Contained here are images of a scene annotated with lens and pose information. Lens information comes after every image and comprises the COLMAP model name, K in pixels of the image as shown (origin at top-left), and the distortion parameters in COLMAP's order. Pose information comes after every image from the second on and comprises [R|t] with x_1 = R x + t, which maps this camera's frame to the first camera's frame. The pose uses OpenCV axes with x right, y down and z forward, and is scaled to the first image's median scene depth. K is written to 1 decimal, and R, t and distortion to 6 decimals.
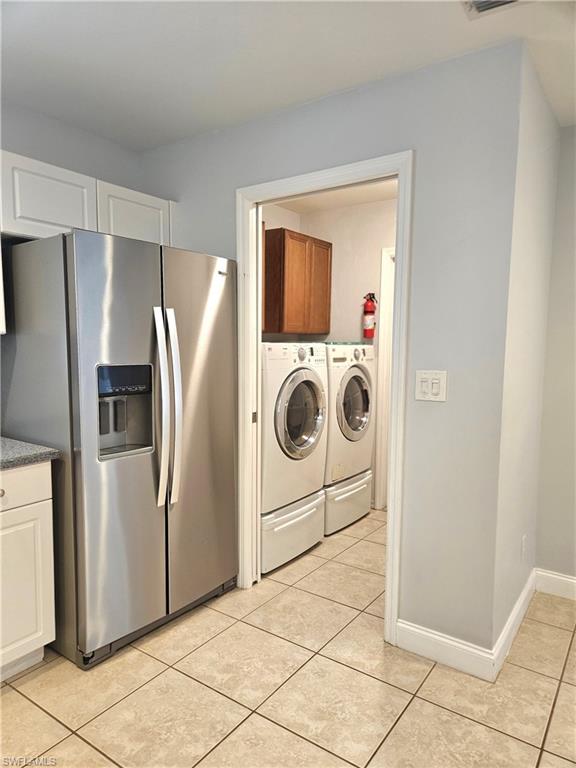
lens RADIAL K [[517.4, 0, 290.3], [0, 517.4, 388.9], [0, 0, 1]] dist [0.062945, -0.040883]
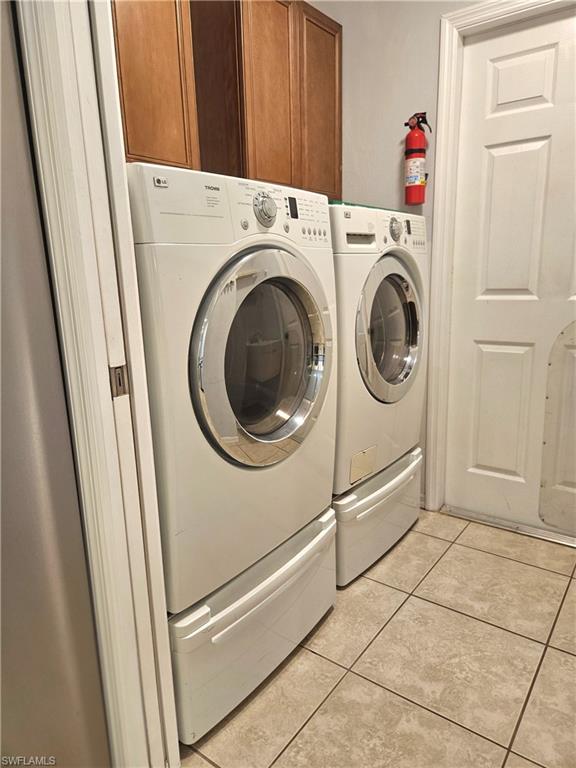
lens RADIAL K [[517.4, 0, 292.5], [0, 517.4, 380.2], [0, 0, 1]] dist [0.062945, -0.040883]
pose [[0.998829, -0.031673, -0.036581, 0.044287], [0.035857, 0.992120, 0.120049, 0.012451], [0.032490, -0.121220, 0.992094, 0.485415]]
